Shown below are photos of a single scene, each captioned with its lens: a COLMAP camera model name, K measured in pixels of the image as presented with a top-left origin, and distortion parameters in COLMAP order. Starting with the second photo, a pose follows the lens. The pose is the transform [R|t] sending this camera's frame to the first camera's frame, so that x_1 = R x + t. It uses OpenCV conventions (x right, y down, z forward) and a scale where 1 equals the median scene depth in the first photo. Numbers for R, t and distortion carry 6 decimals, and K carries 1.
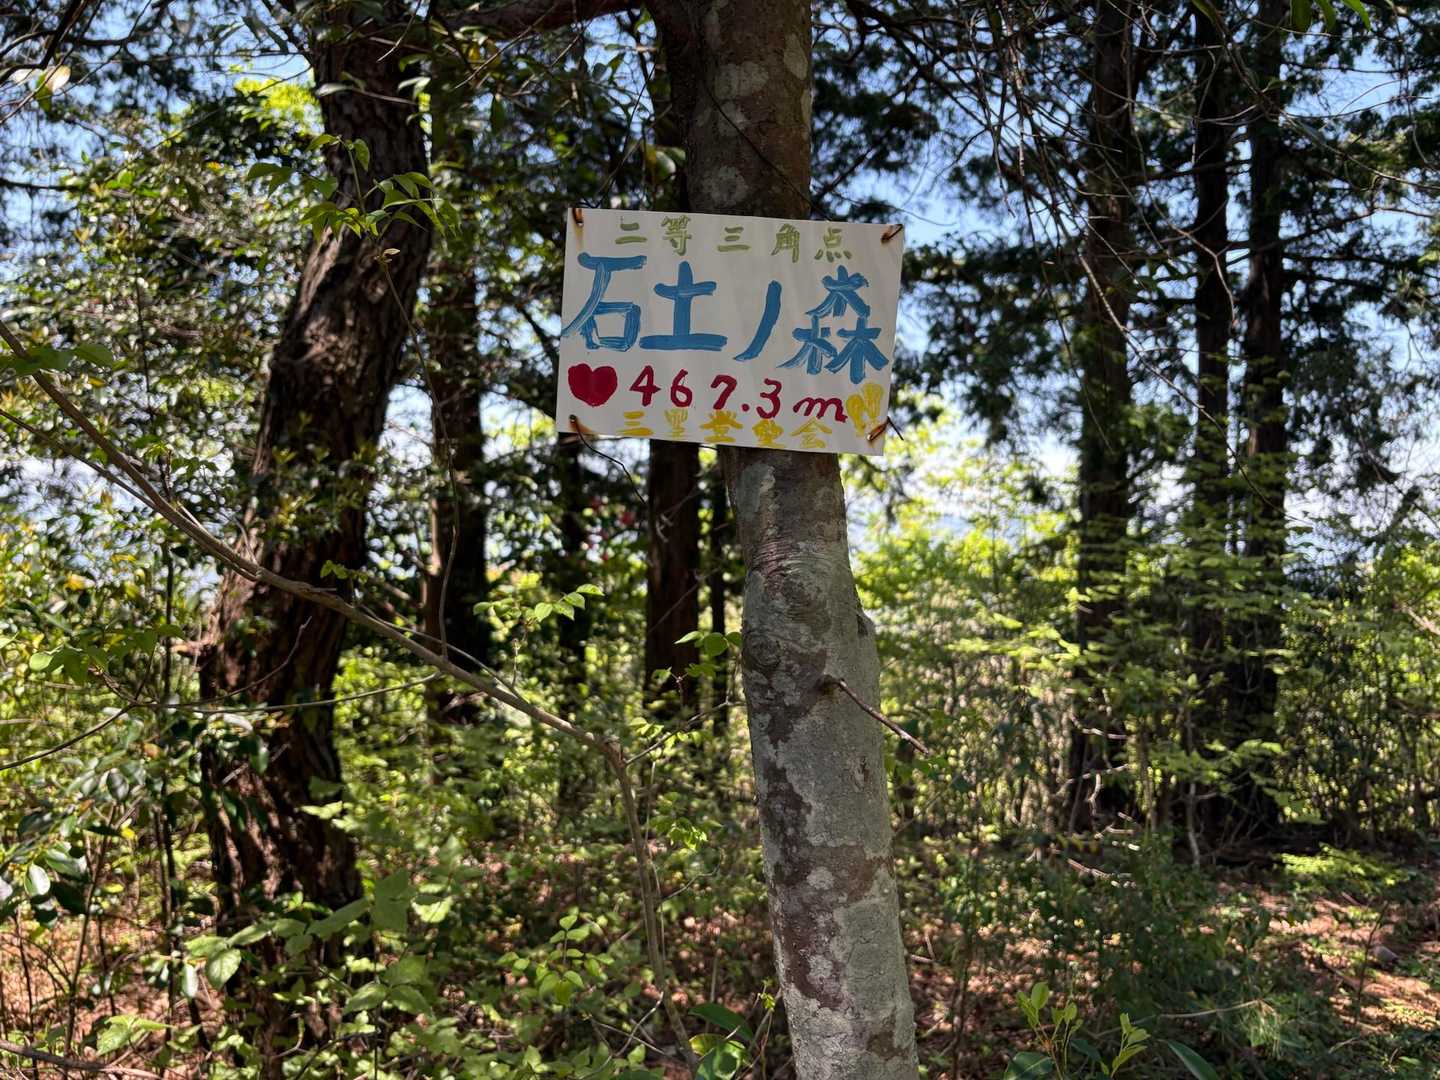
lens RADIAL K [[1167.9, 0, 720.0], [0, 1167.9, 540.0], [0, 0, 1]] dist [0.251469, -0.478020]
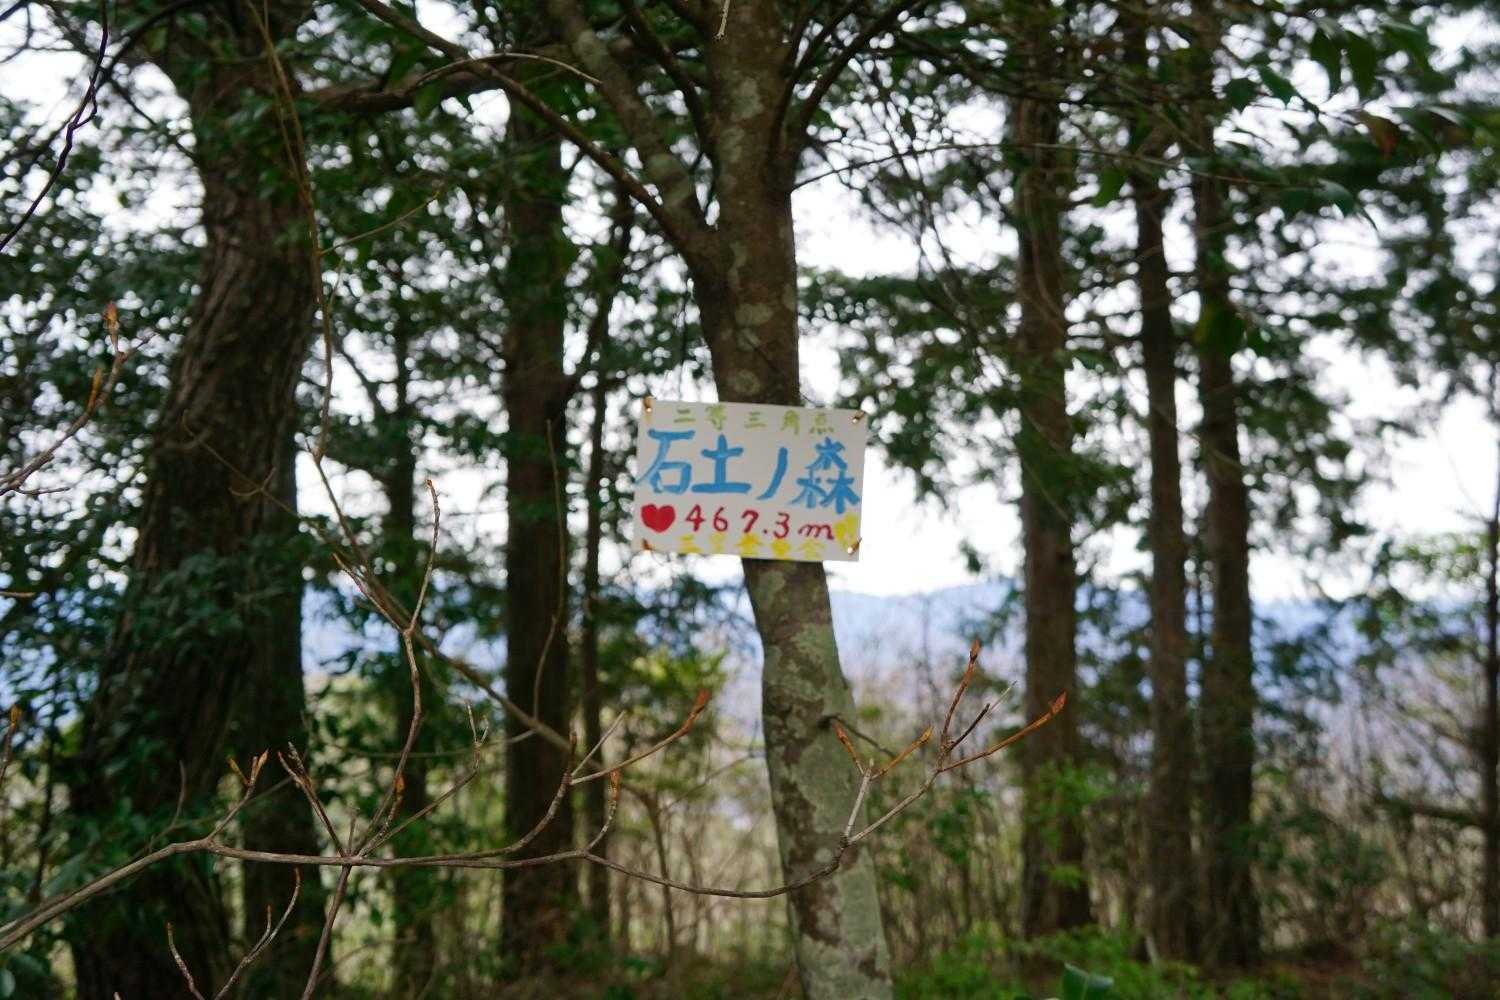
lens RADIAL K [[3478.4, 0, 750.0], [0, 3478.4, 500.0], [0, 0, 1]] dist [0.471937, 0.007360]
pose [[0.982556, -0.024781, 0.184308, -0.784191], [0.032210, 0.998780, -0.037420, 0.008869], [-0.183156, 0.042704, 0.982156, -3.208825]]
